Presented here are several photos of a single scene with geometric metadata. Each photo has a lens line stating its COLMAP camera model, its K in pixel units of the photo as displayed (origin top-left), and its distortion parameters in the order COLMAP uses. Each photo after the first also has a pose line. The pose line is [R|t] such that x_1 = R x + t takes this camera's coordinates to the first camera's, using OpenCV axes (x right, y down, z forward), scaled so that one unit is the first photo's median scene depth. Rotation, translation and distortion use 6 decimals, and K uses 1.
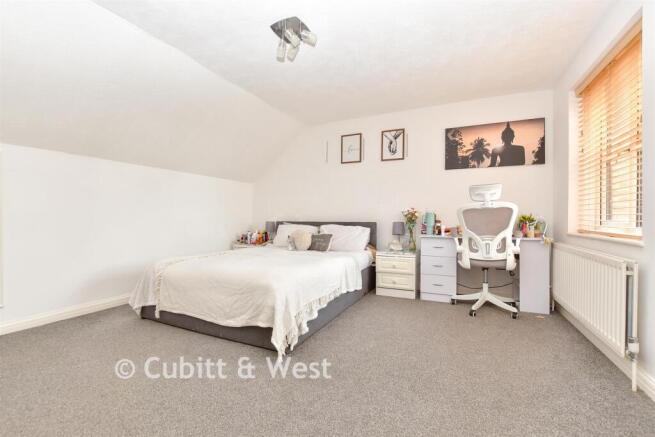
lens RADIAL K [[291.8, 0, 326.7], [0, 291.8, 219.9], [0, 0, 1]] dist [-0.000806, -0.000074]
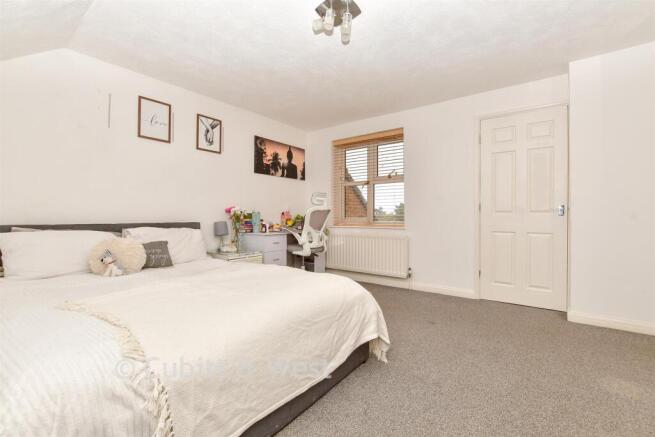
lens RADIAL K [[291.8, 0, 327.0], [0, 291.8, 215.0], [0, 0, 1]] dist [-0.000806, -0.000074]
pose [[0.210841, 0.004001, 0.977512, -0.609835], [0.006866, 0.999961, -0.005574, -0.005912], [-0.977496, 0.007887, 0.210805, 0.511727]]
